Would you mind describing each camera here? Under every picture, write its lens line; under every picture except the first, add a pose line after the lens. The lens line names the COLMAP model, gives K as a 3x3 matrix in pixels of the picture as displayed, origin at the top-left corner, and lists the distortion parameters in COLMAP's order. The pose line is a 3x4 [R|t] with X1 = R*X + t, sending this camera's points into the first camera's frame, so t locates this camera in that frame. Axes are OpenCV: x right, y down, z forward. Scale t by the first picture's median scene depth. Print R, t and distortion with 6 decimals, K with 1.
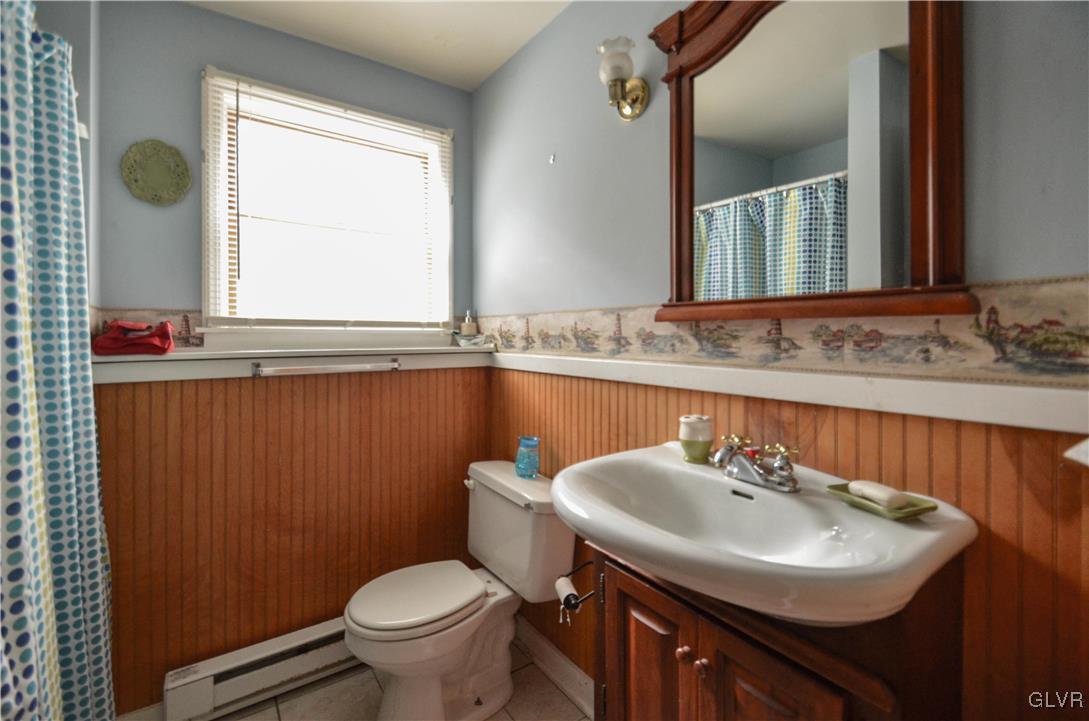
lens RADIAL K [[484.1, 0, 581.1], [0, 484.1, 335.9], [0, 0, 1]] dist [0.008274, -0.009756]
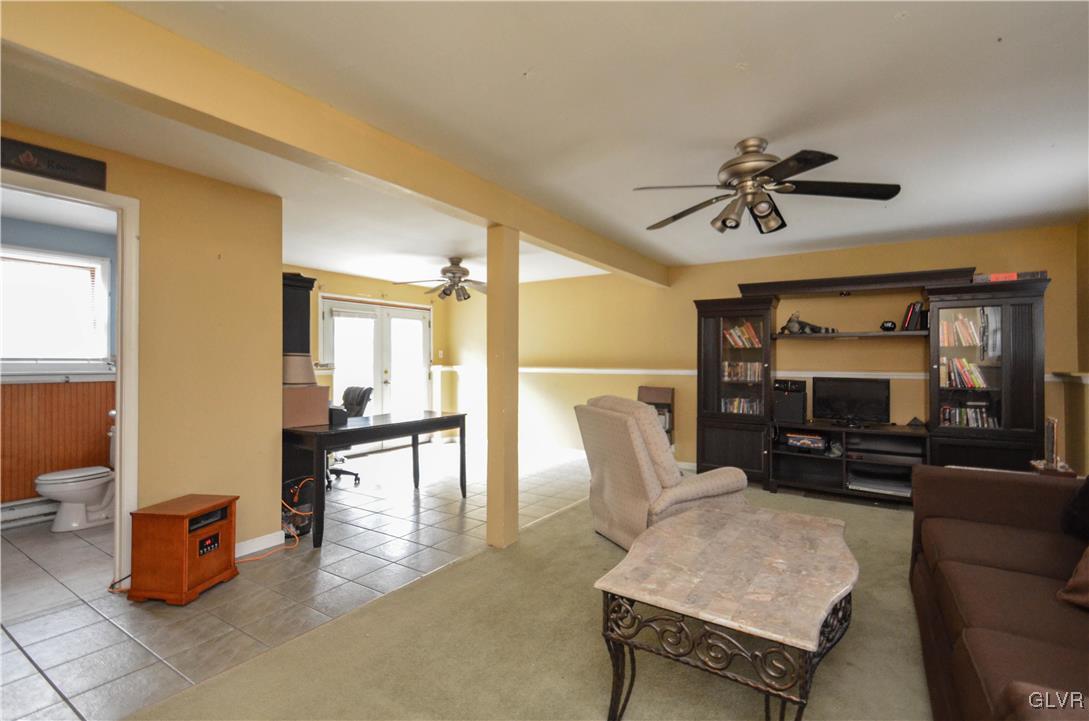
lens RADIAL K [[484.1, 0, 549.7], [0, 484.1, 358.3], [0, 0, 1]] dist [0.008274, -0.009756]
pose [[0.938433, 0.005008, 0.345424, 0.802058], [-0.000850, 0.999925, -0.012187, -0.007283], [-0.345459, 0.011144, 0.938368, -1.582563]]
